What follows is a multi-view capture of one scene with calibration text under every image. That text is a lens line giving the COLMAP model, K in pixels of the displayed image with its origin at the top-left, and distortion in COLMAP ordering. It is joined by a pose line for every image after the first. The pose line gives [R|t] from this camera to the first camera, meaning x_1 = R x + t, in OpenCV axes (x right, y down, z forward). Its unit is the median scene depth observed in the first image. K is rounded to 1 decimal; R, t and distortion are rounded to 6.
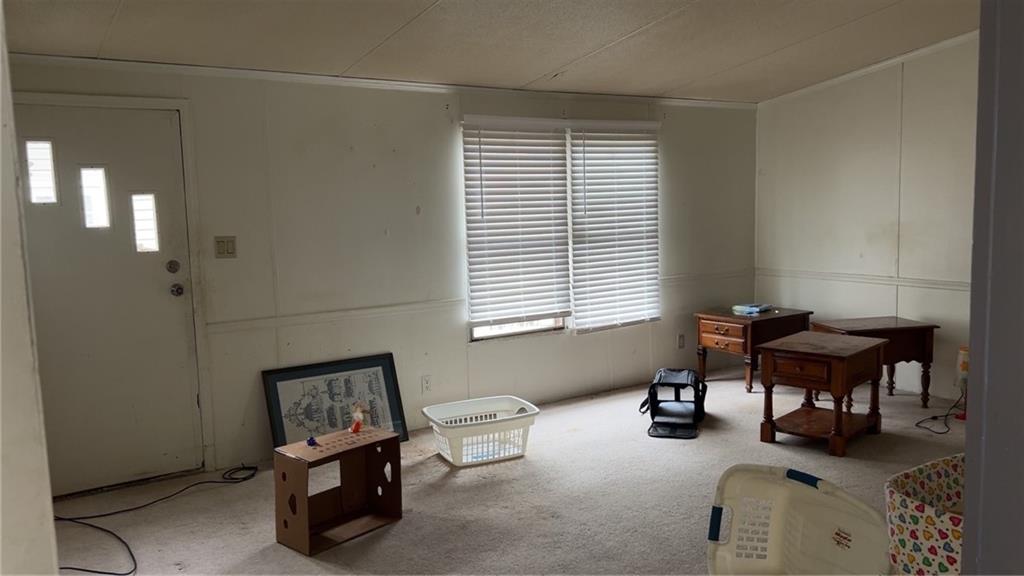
lens RADIAL K [[804.9, 0, 512.0], [0, 804.9, 288.0], [0, 0, 1]] dist [0.086650, -0.186439]
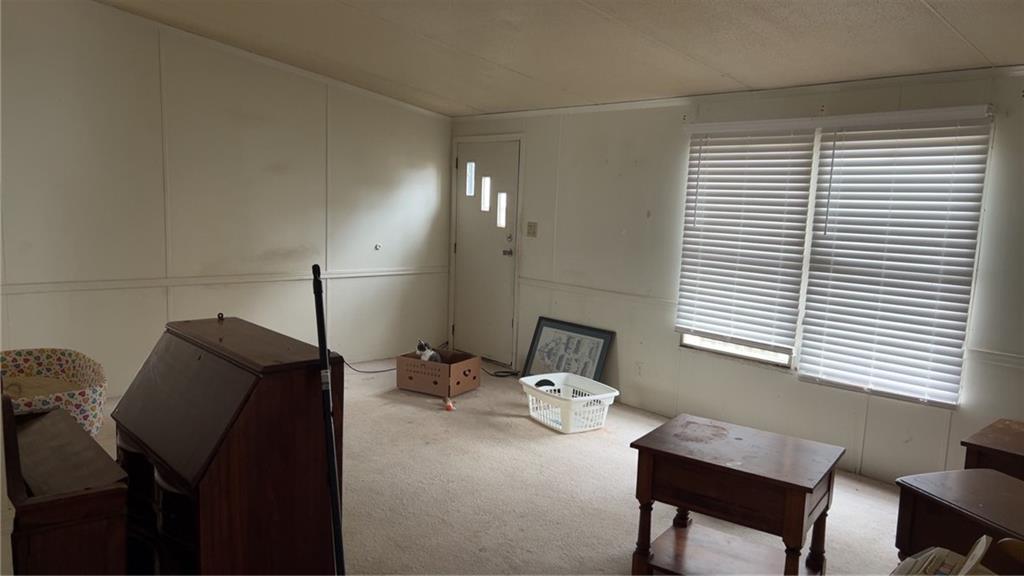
lens RADIAL K [[804.9, 0, 512.0], [0, 804.9, 288.0], [0, 0, 1]] dist [0.086650, -0.186439]
pose [[0.072559, 0.147174, -0.986446, 0.932614], [-0.136002, 0.981274, 0.136399, -0.116046], [0.988048, 0.124261, 0.091216, 0.682257]]
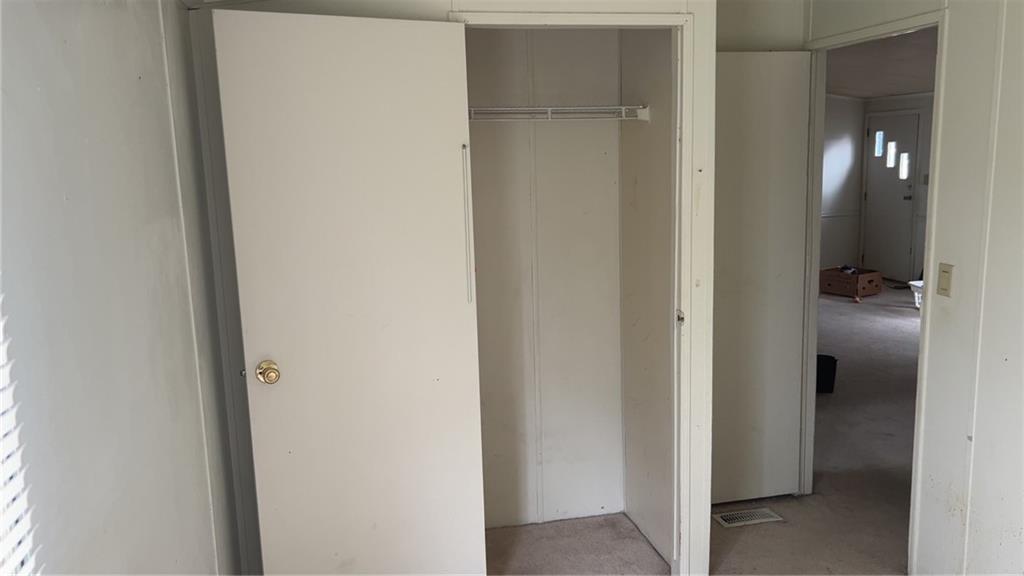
lens RADIAL K [[804.9, 0, 512.0], [0, 804.9, 288.0], [0, 0, 1]] dist [0.086650, -0.186439]
pose [[-0.396383, 0.195386, -0.897053, 1.577153], [-0.058925, 0.969663, 0.237238, -0.170425], [0.916192, 0.146896, -0.372845, 0.687158]]
